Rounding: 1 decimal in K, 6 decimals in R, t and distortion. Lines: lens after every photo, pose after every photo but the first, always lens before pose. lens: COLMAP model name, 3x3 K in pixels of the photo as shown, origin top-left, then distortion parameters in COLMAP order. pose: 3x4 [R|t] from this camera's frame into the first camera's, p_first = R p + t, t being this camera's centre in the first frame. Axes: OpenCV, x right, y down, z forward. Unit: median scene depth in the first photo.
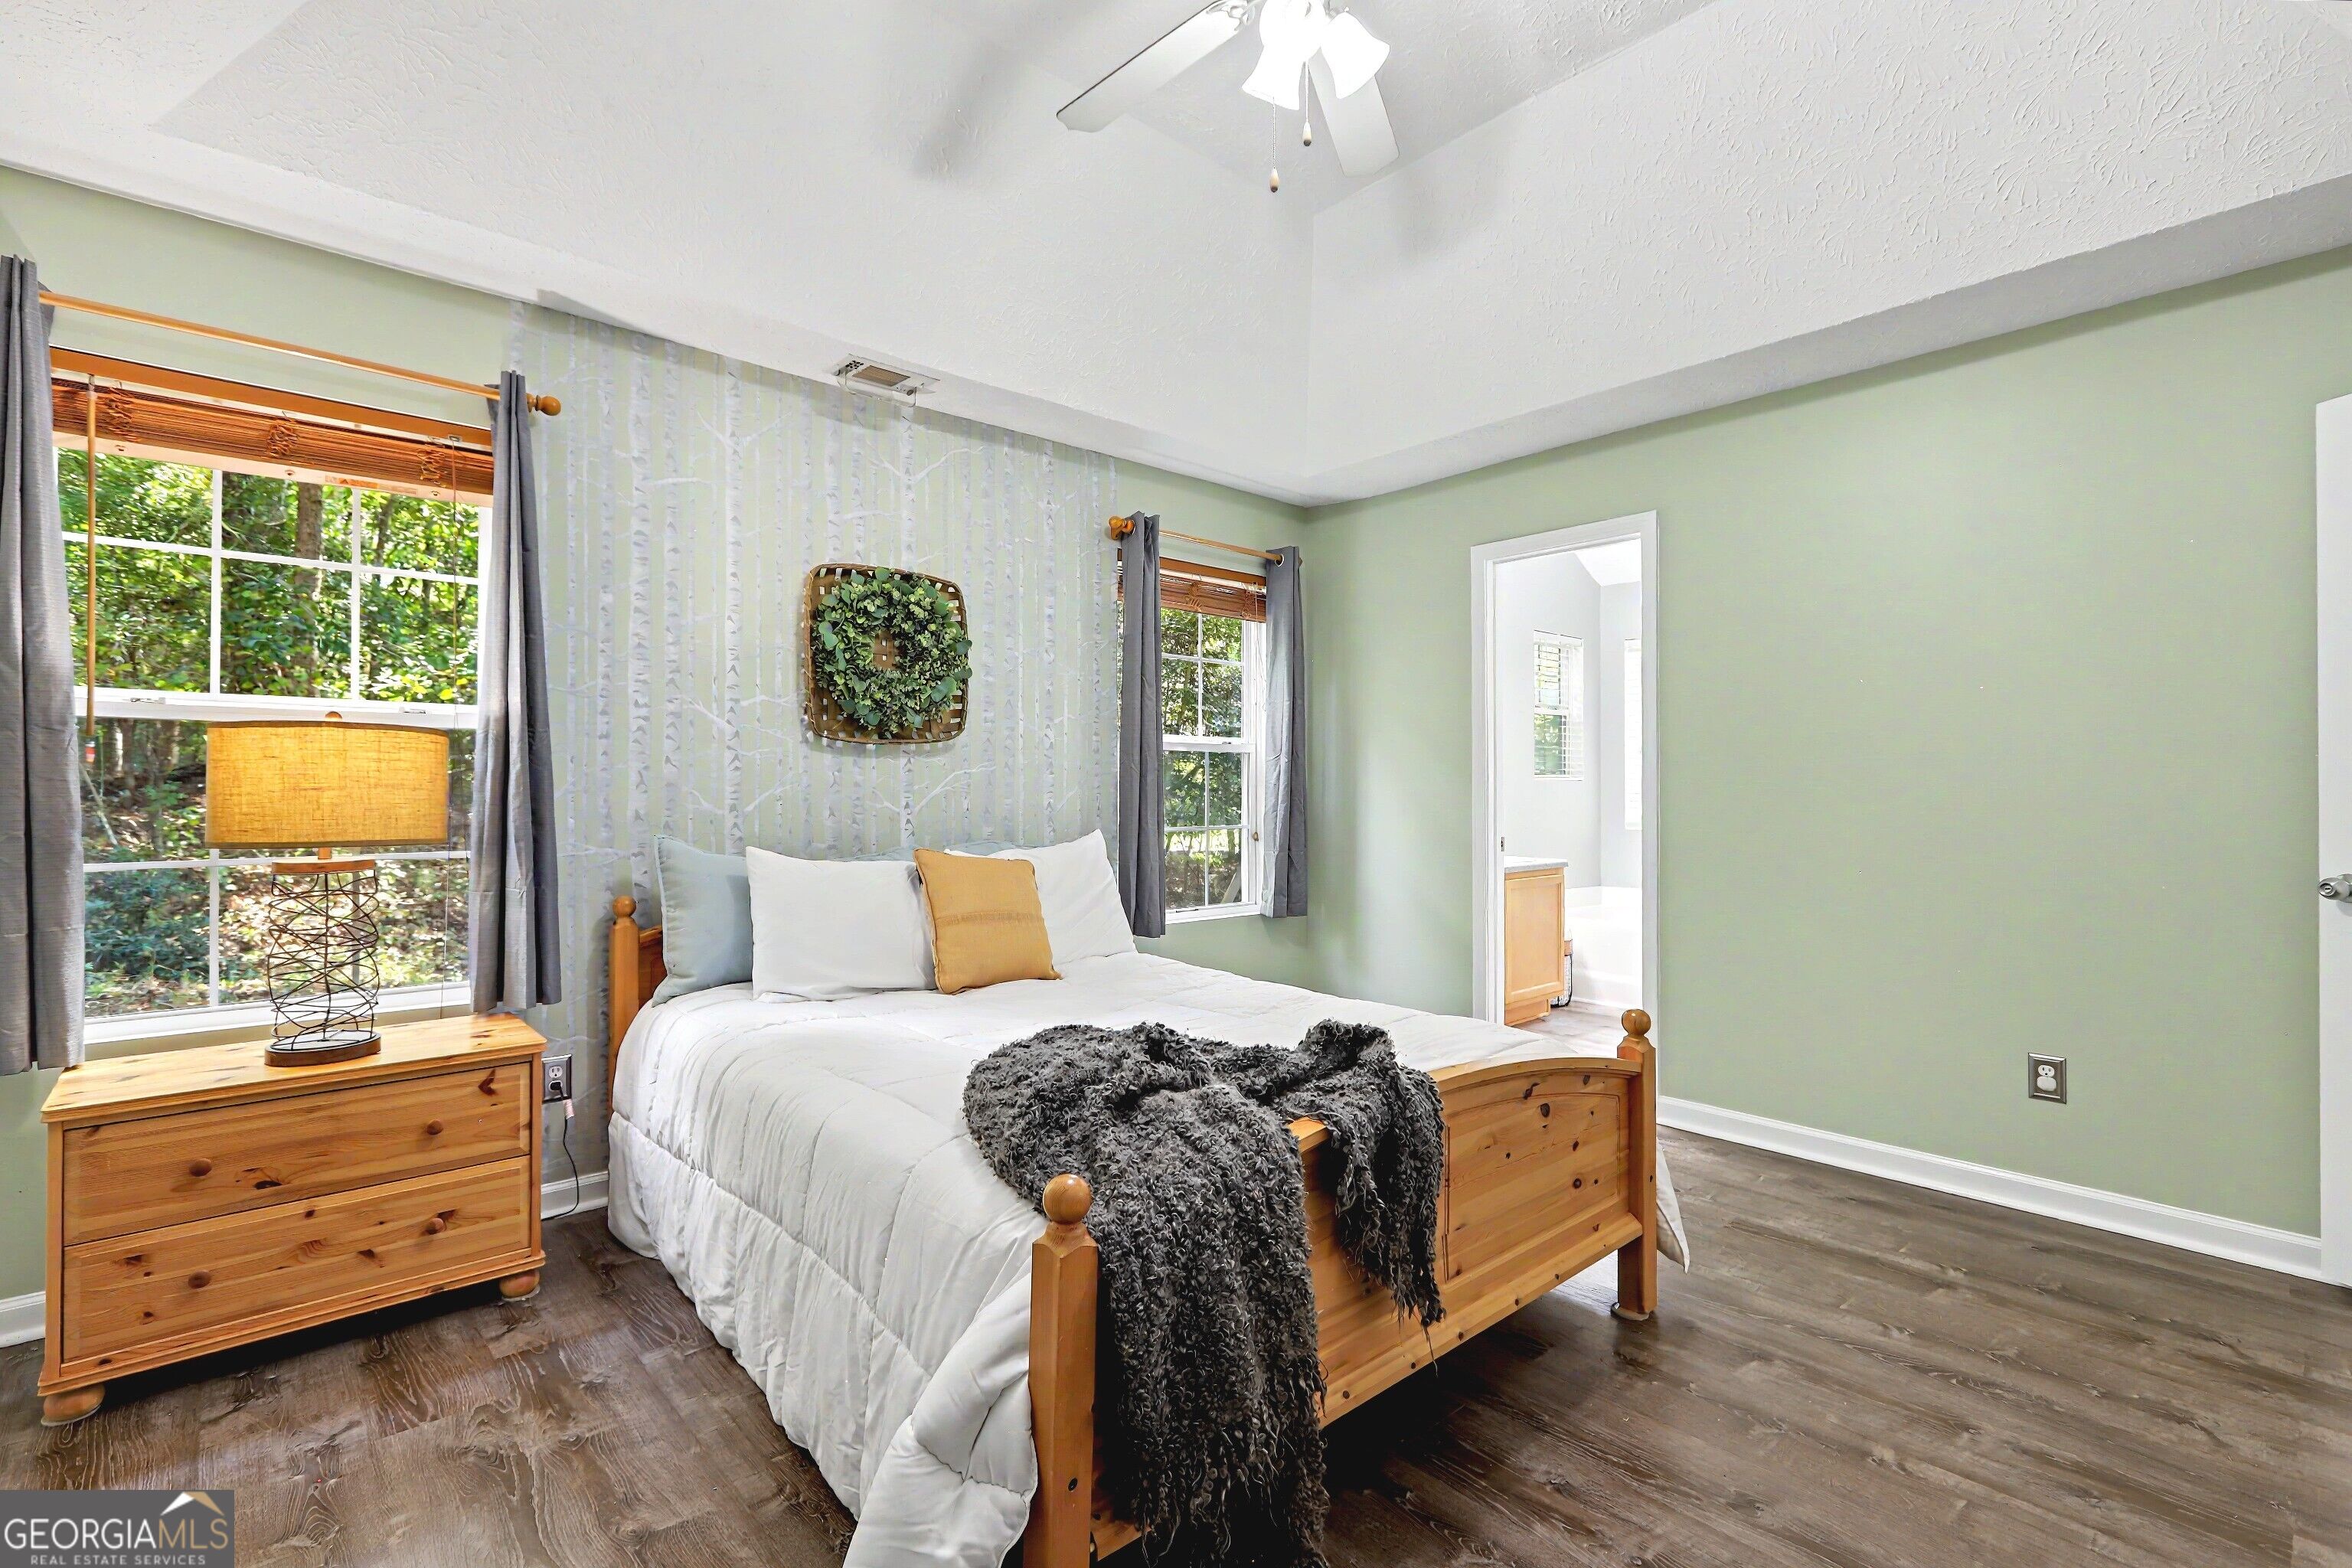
lens RADIAL K [[1074.6, 0, 1160.3], [0, 1074.6, 780.8], [0, 0, 1]] dist [-0.000546, 0.001597]
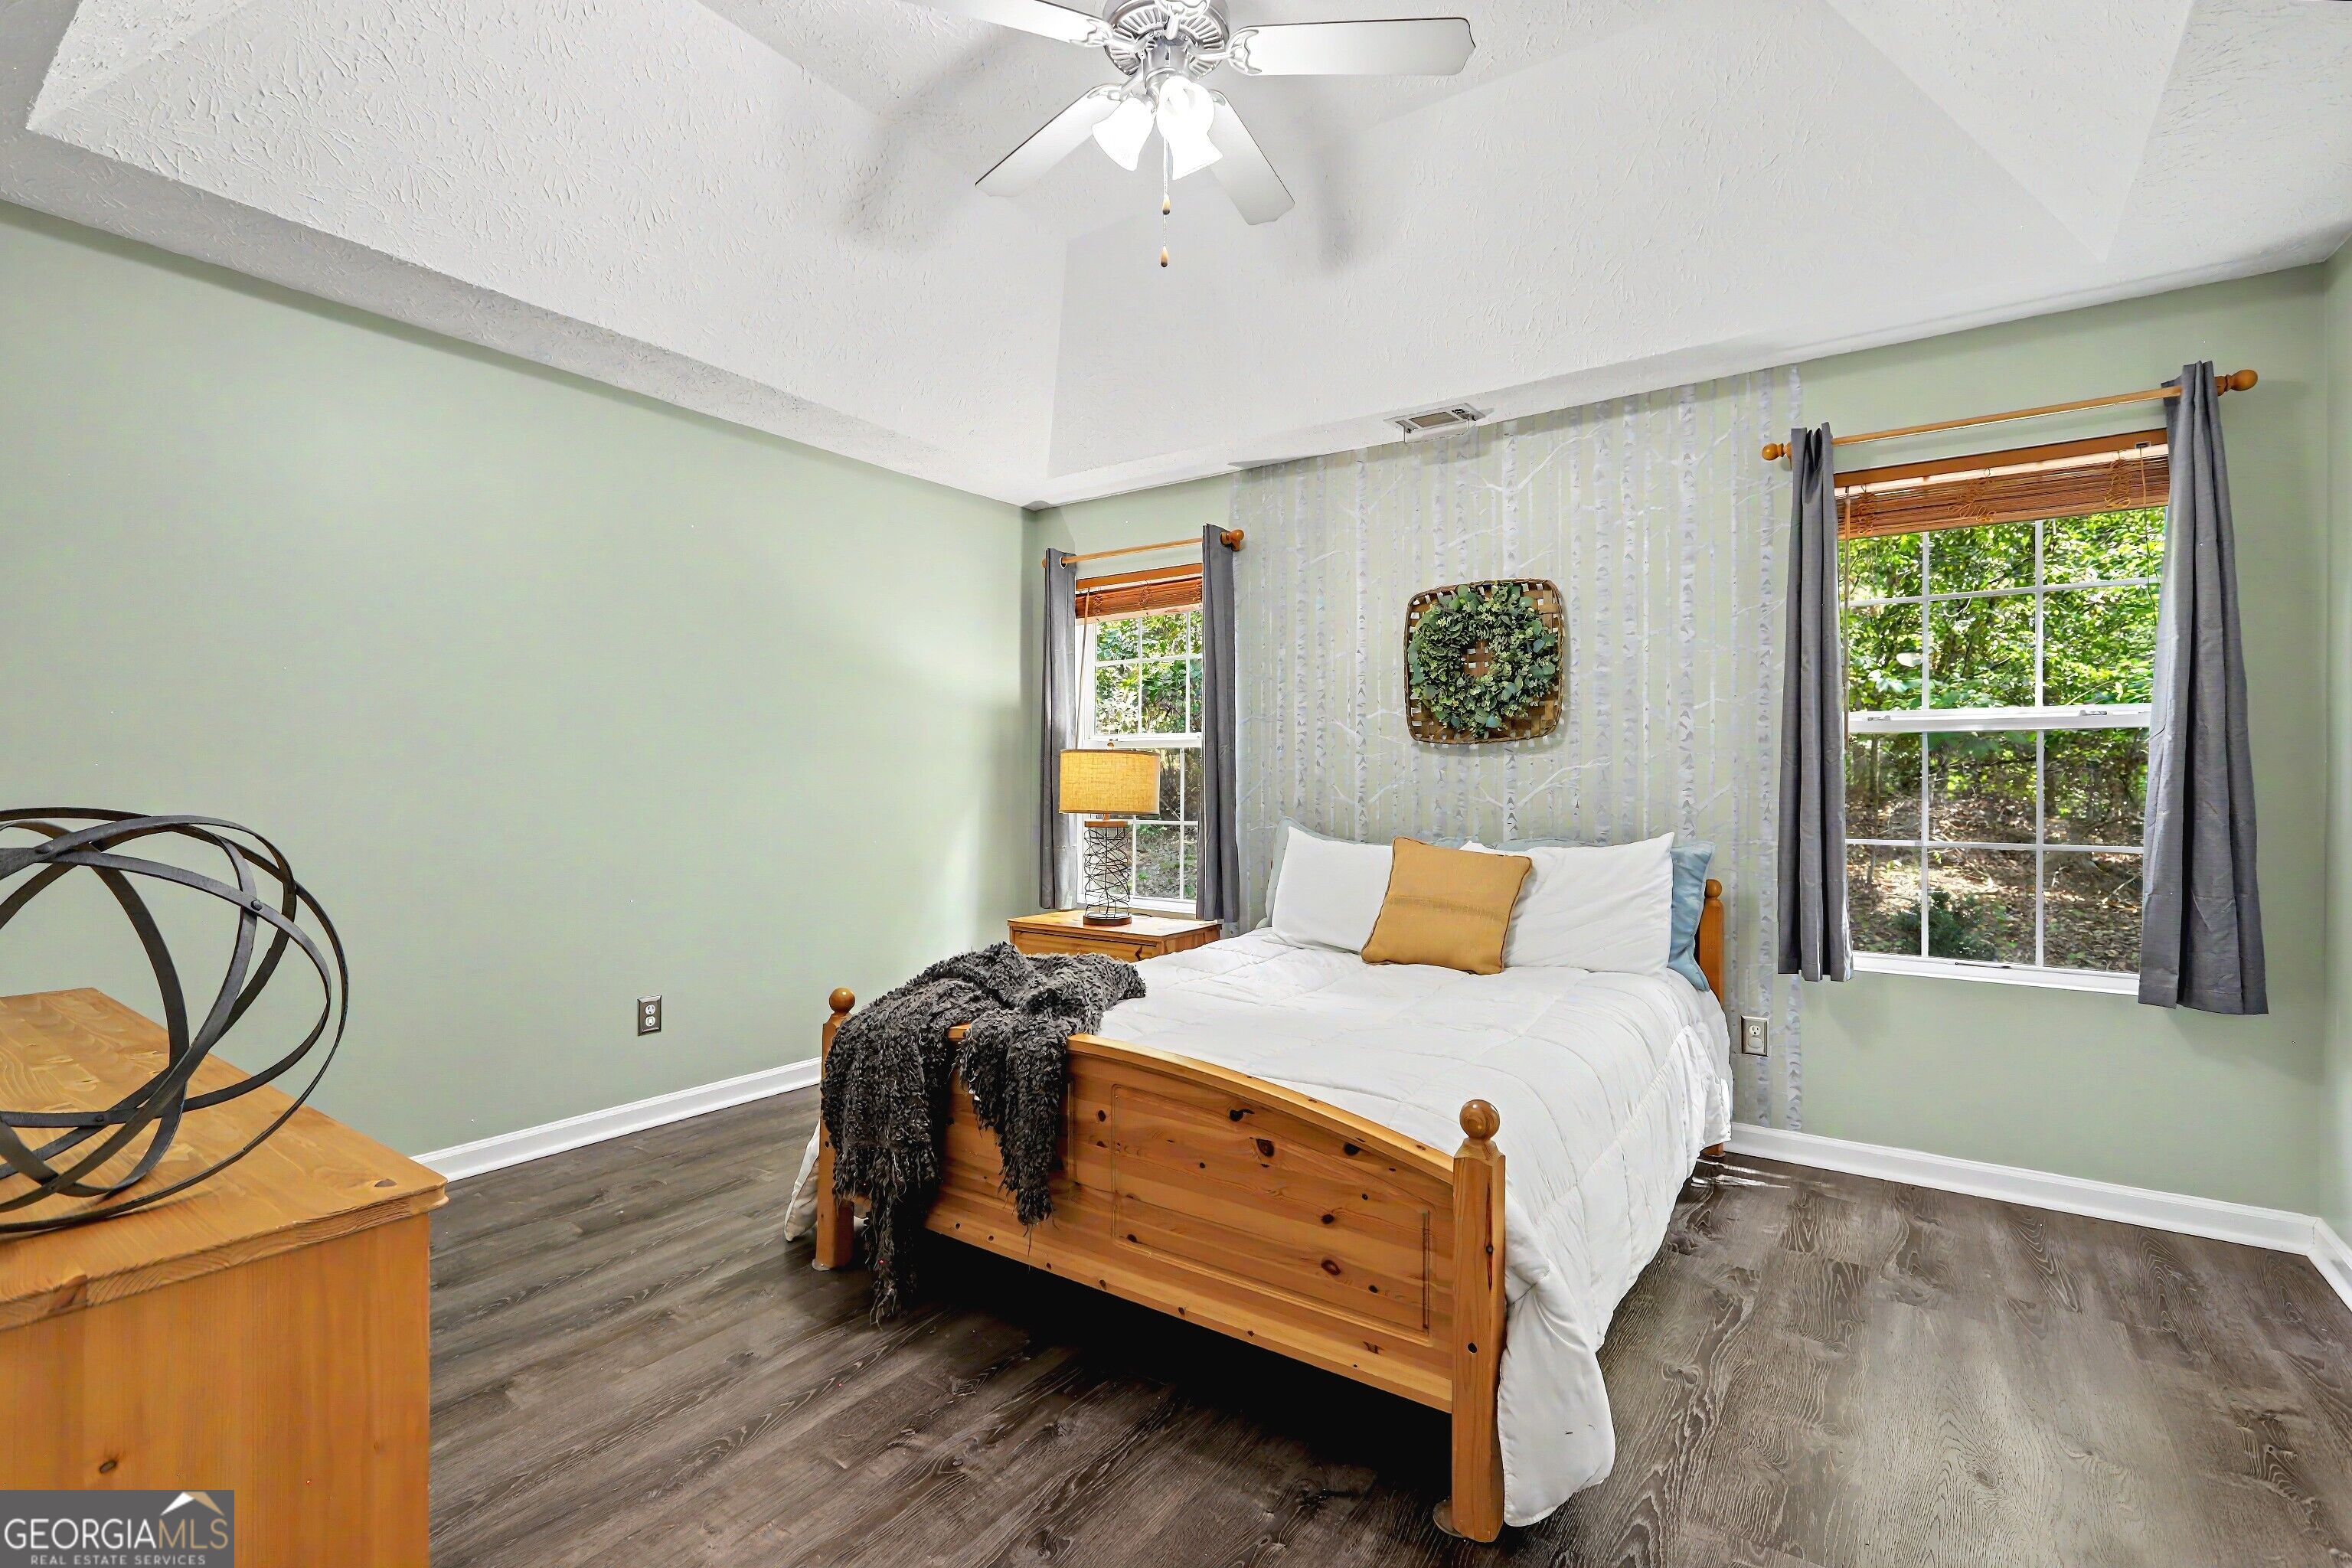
lens RADIAL K [[1074.6, 0, 1159.8], [0, 1074.6, 780.6], [0, 0, 1]] dist [-0.000546, 0.001597]
pose [[0.225277, -0.001798, -0.974293, 0.770454], [0.004181, 0.999991, -0.000879, 0.003119], [0.974286, -0.003876, 0.225282, 0.460034]]
